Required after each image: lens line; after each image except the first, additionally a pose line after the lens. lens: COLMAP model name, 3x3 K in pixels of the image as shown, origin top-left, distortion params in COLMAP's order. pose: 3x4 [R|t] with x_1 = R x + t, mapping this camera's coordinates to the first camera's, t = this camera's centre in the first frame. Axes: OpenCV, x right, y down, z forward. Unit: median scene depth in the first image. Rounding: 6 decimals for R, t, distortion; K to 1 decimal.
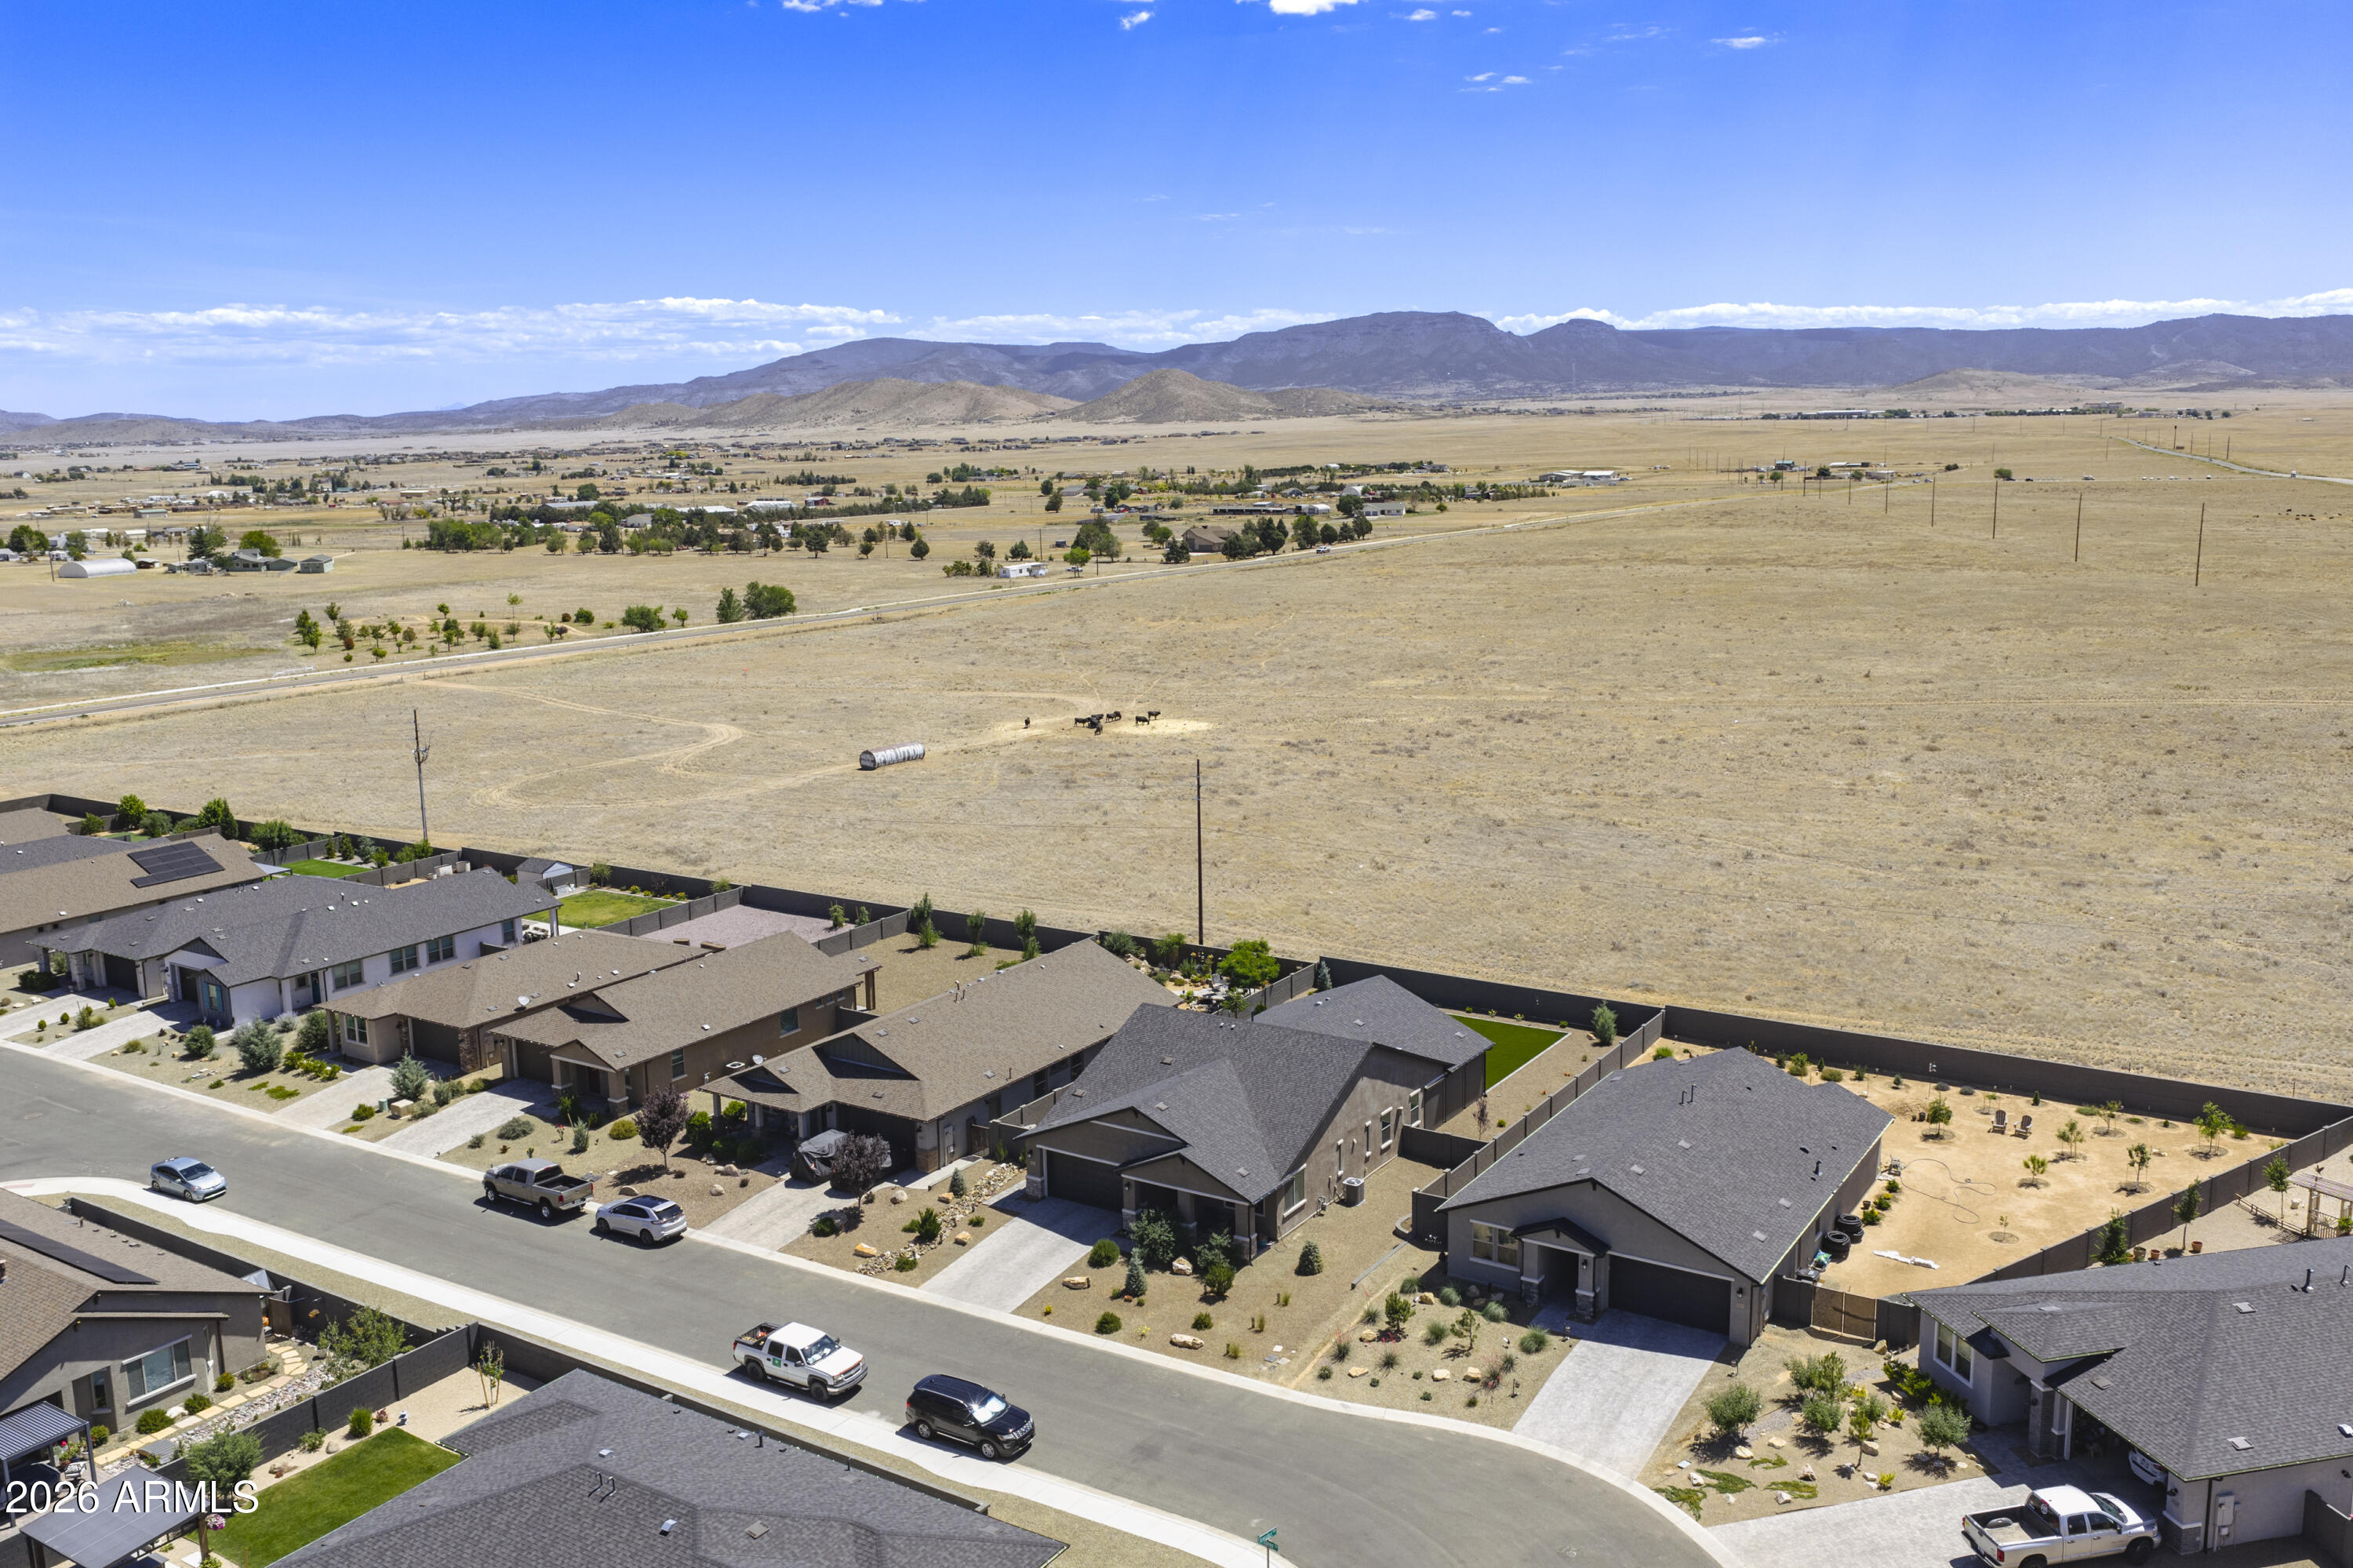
lens RADIAL K [[1942.9, 0, 1180.1], [0, 1942.9, 783.1], [0, 0, 1]] dist [0.021995, -0.043238]
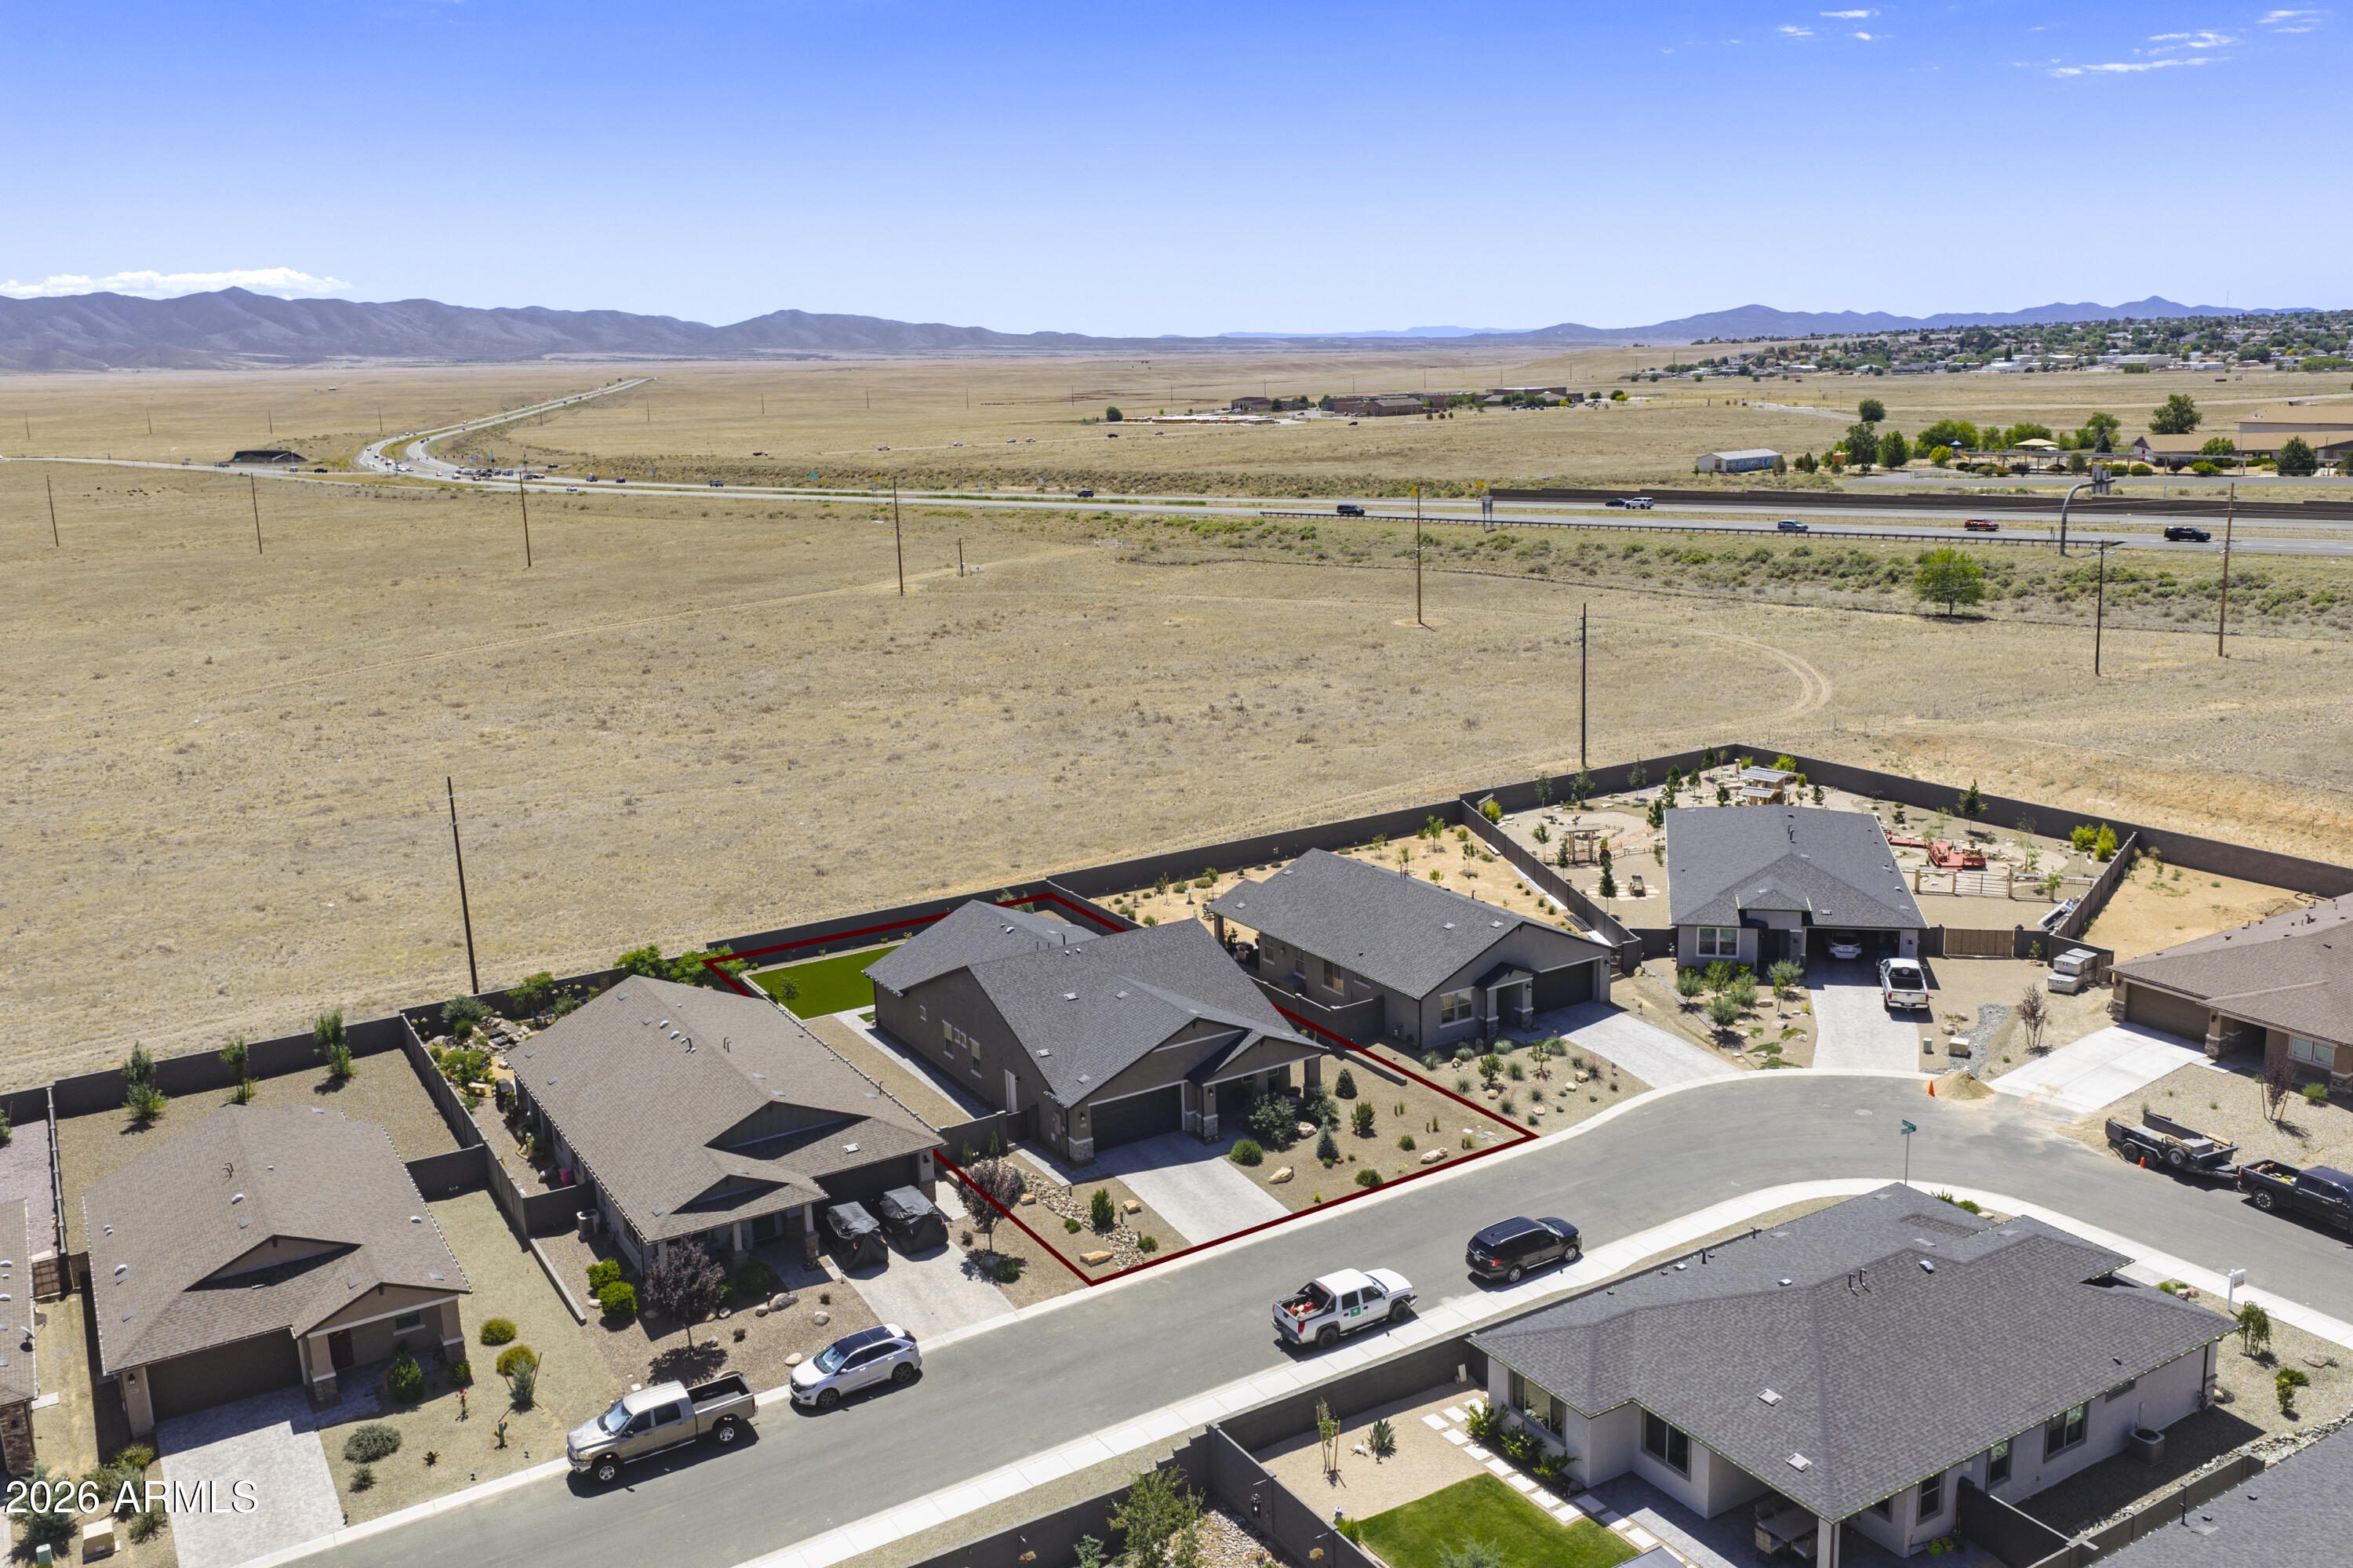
lens RADIAL K [[1976.4, 0, 1127.7], [0, 1976.4, 785.3], [0, 0, 1]] dist [0.016110, -0.005615]
pose [[0.444537, -0.192663, 0.874796, -0.892770], [0.189944, 0.974662, 0.118135, -0.079415], [-0.875390, 0.113647, 0.469869, 0.507914]]
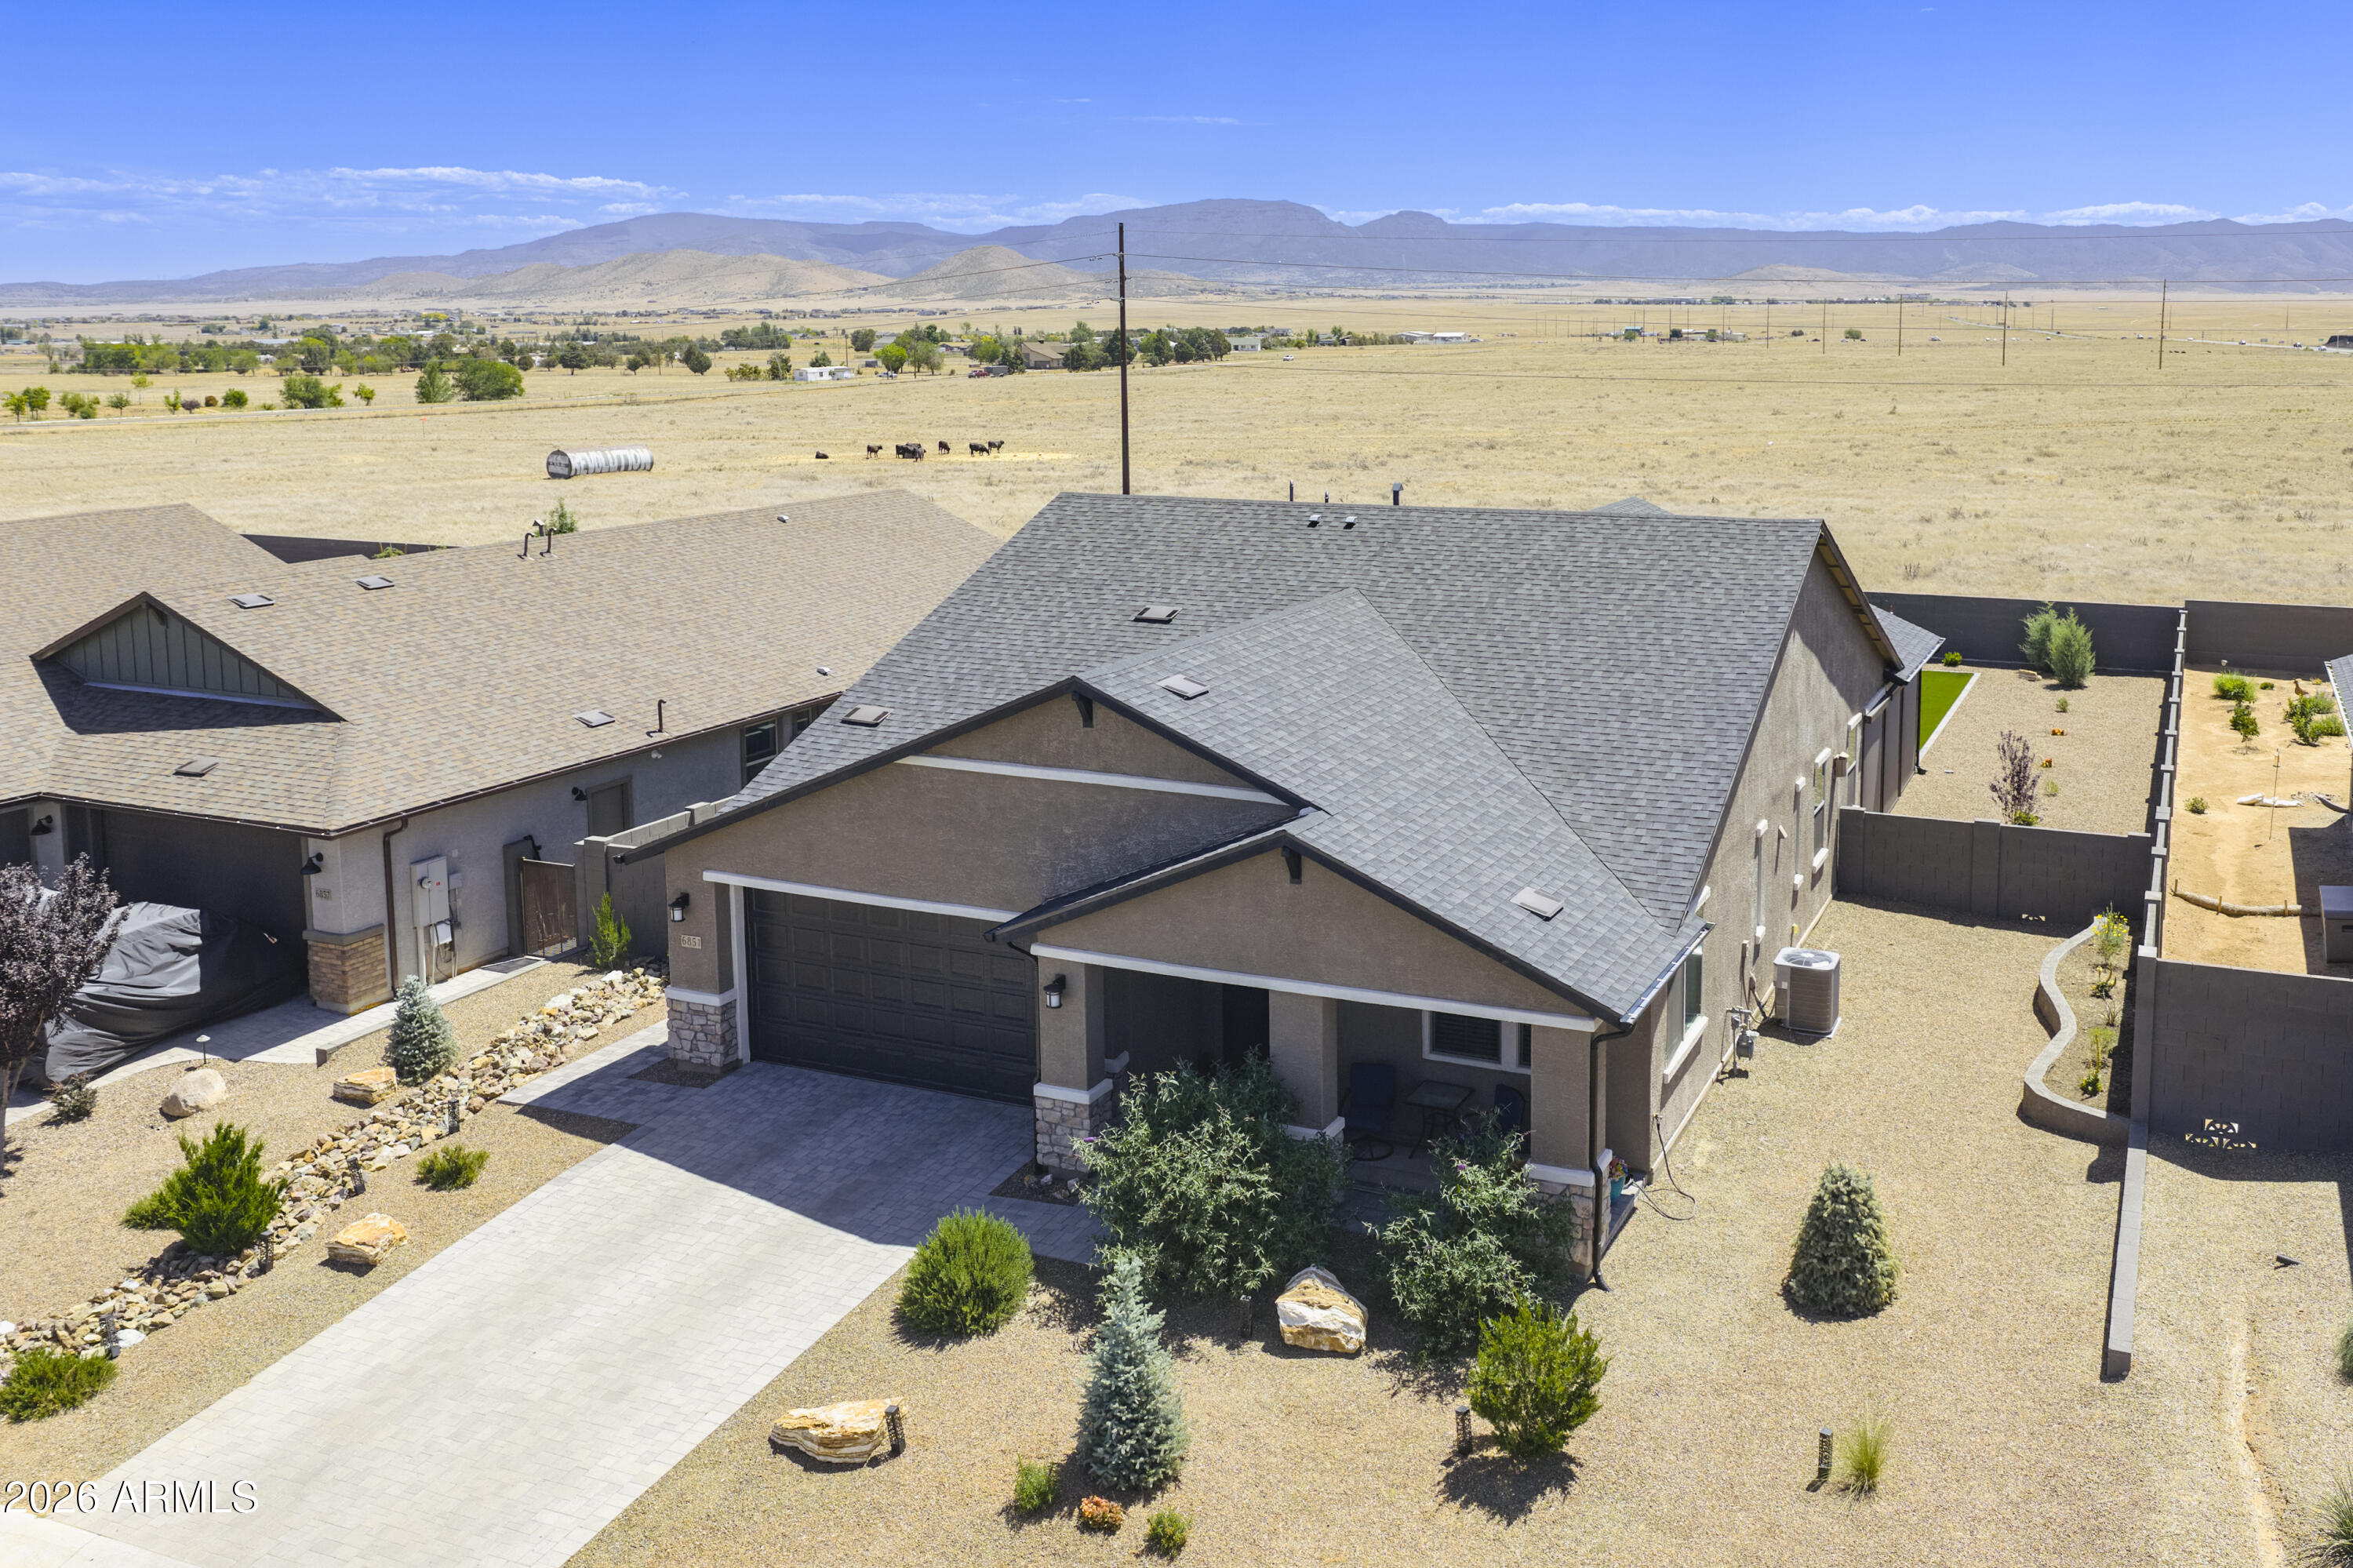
lens RADIAL K [[1979.3, 0, 1376.9], [0, 1979.3, 569.2], [0, 0, 1]] dist [-0.000815, 0.002588]
pose [[0.982530, -0.003484, 0.186073, -0.032466], [0.014460, 0.998231, -0.057666, 0.161472], [-0.185543, 0.059349, 0.980842, 0.708576]]
